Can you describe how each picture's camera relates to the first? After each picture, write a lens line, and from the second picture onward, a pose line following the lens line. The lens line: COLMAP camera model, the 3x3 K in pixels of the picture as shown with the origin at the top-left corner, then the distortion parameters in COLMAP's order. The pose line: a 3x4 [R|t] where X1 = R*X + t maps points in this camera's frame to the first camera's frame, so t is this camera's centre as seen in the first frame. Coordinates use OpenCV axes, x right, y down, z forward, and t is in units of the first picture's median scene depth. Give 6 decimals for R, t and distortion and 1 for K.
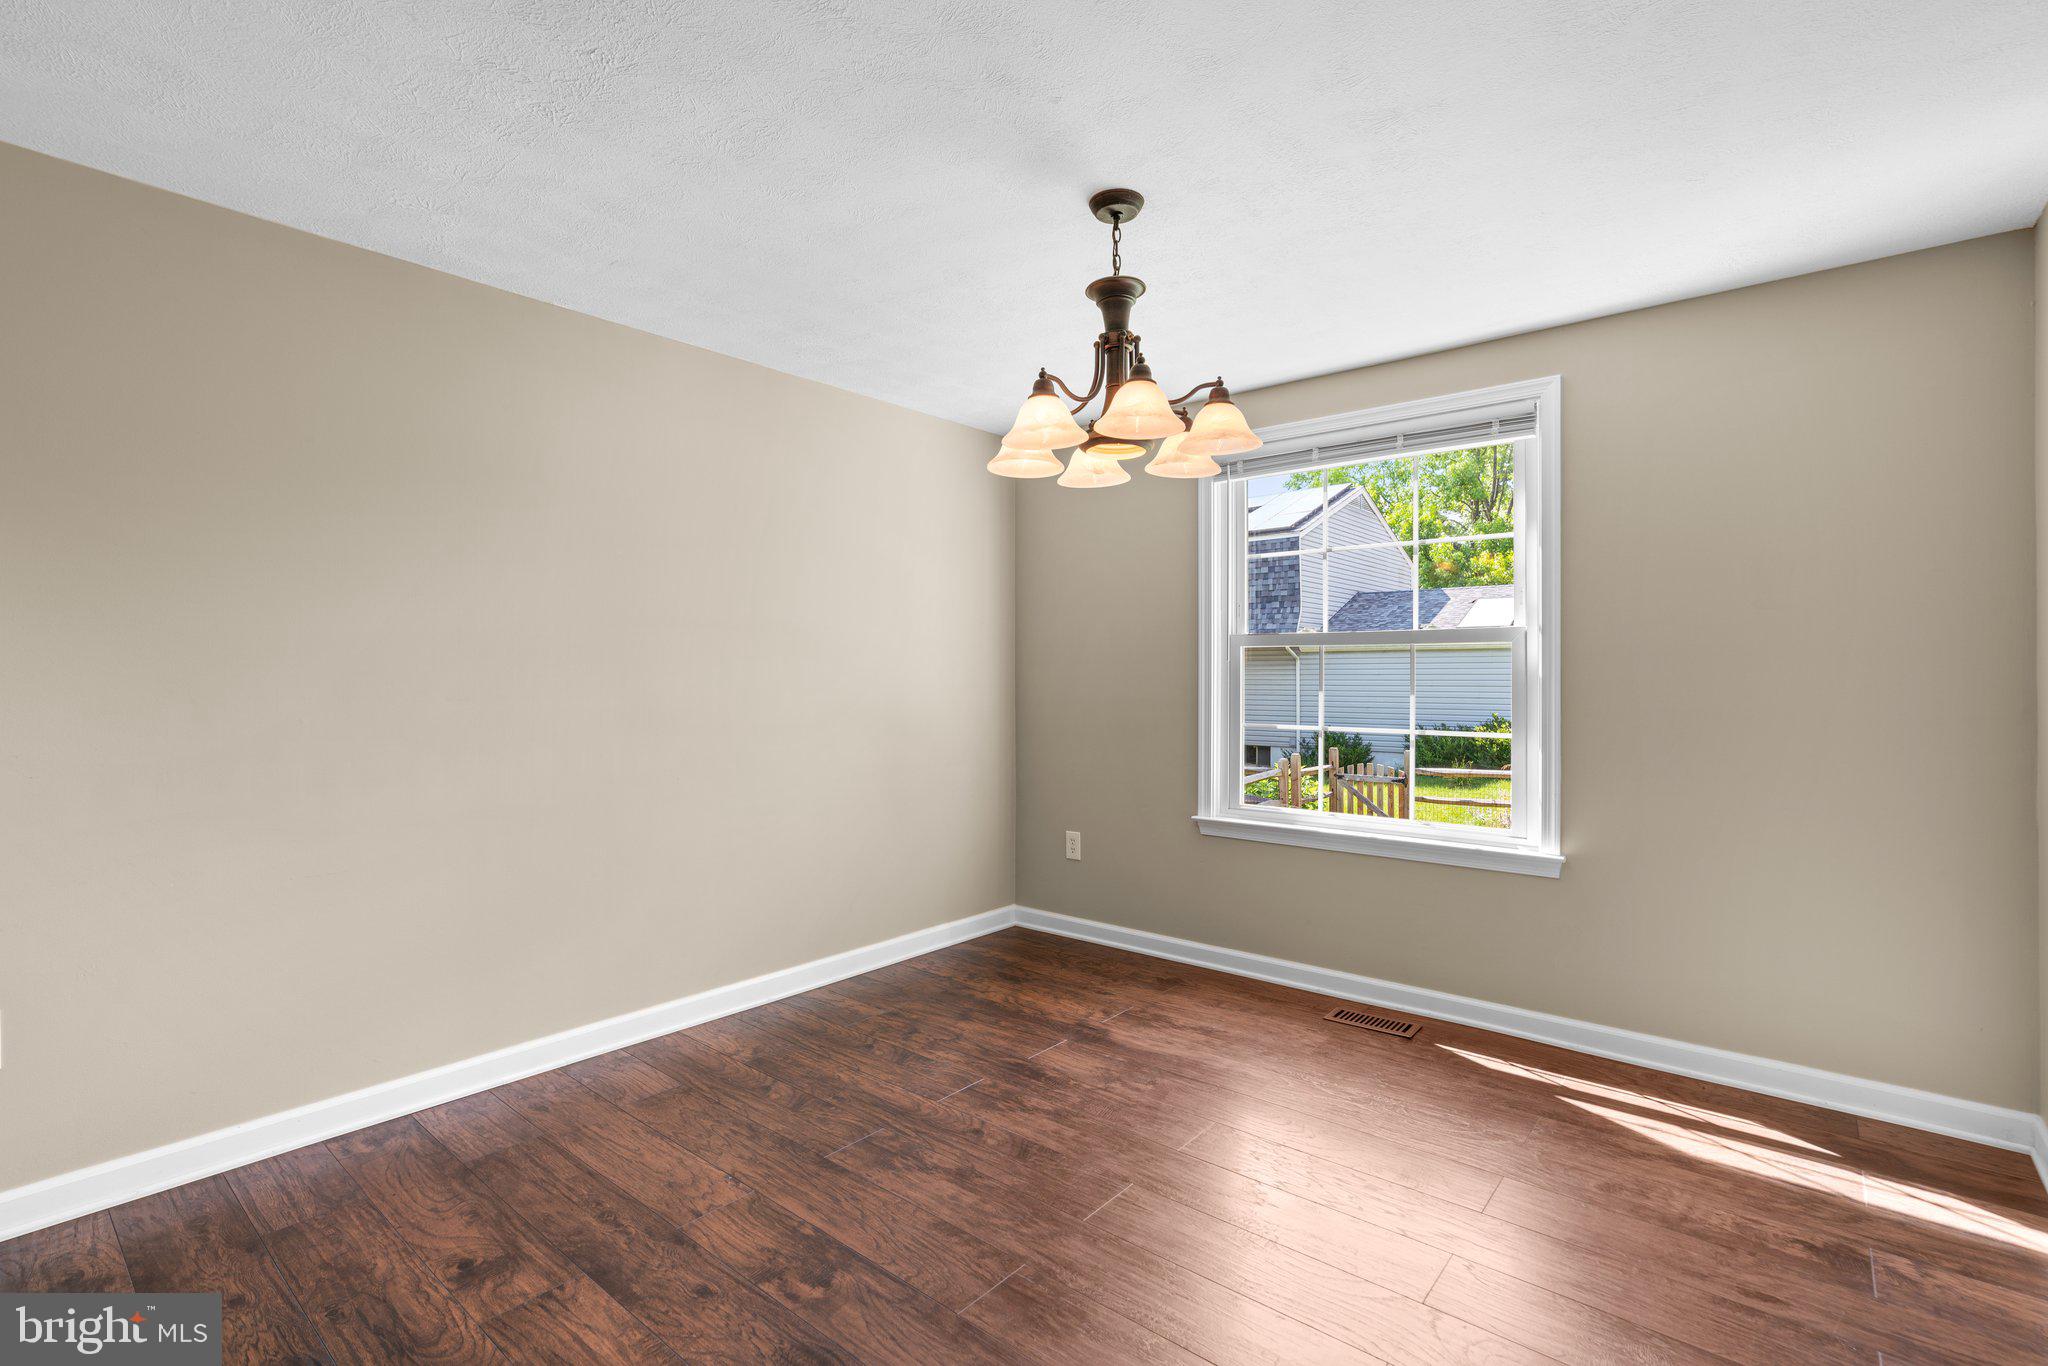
lens RADIAL K [[922.2, 0, 1028.4], [0, 922.2, 681.5], [0, 0, 1]] dist [-0.013552, 0.006274]
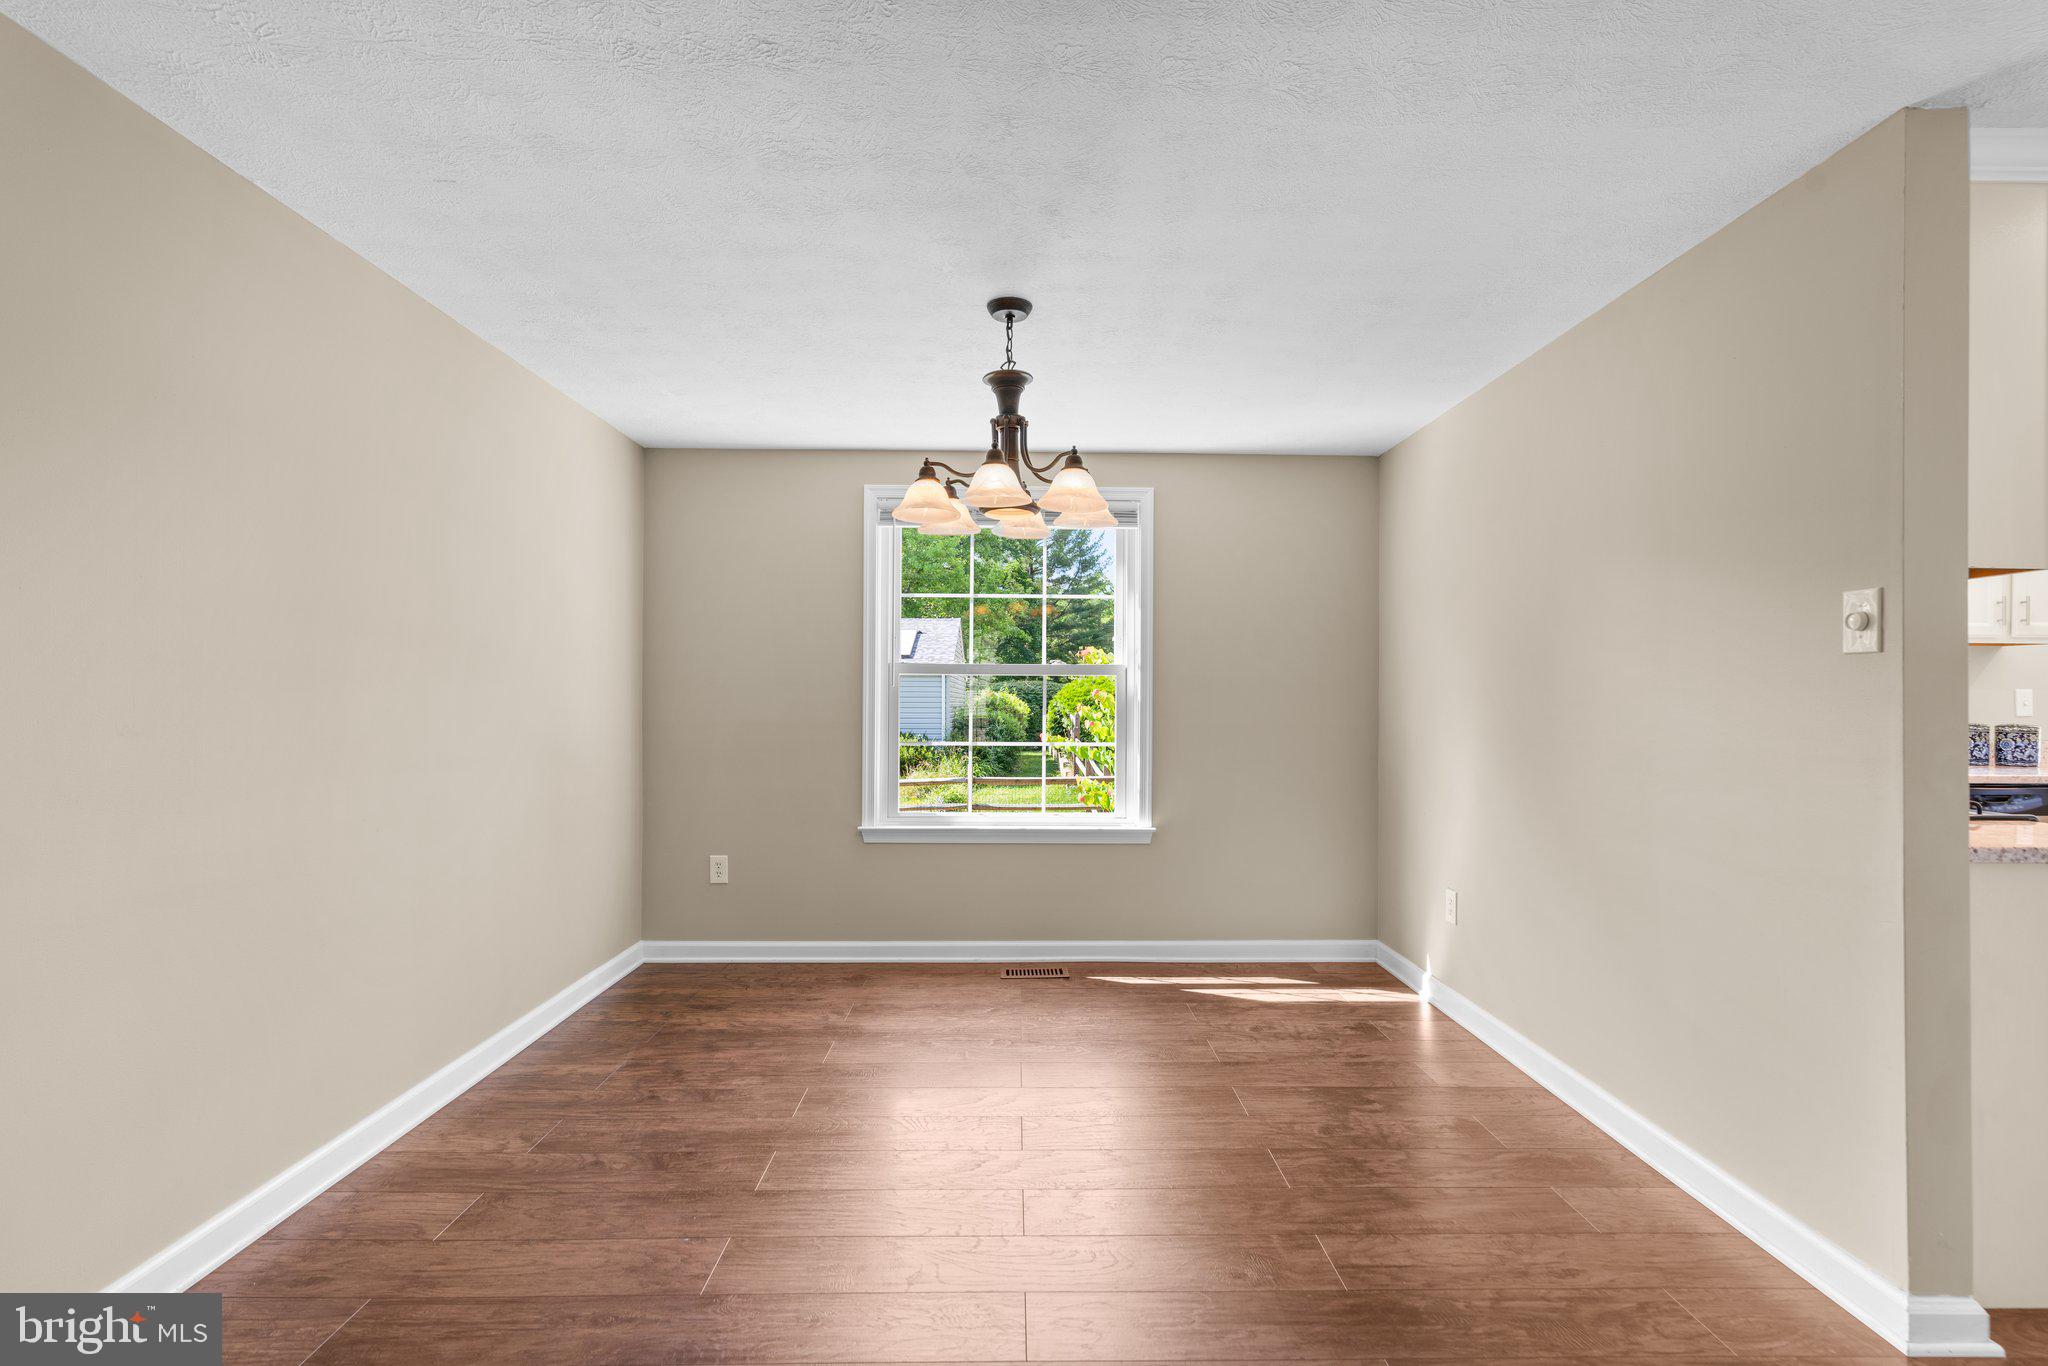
lens RADIAL K [[906.5, 0, 1024.3], [0, 906.5, 703.3], [0, 0, 1]] dist [-0.012286, 0.000656]
pose [[0.757133, 0.001922, 0.653258, -0.476321], [-0.000365, 0.999997, -0.002519, 0.001594], [-0.653260, 0.001669, 0.757131, 0.065031]]
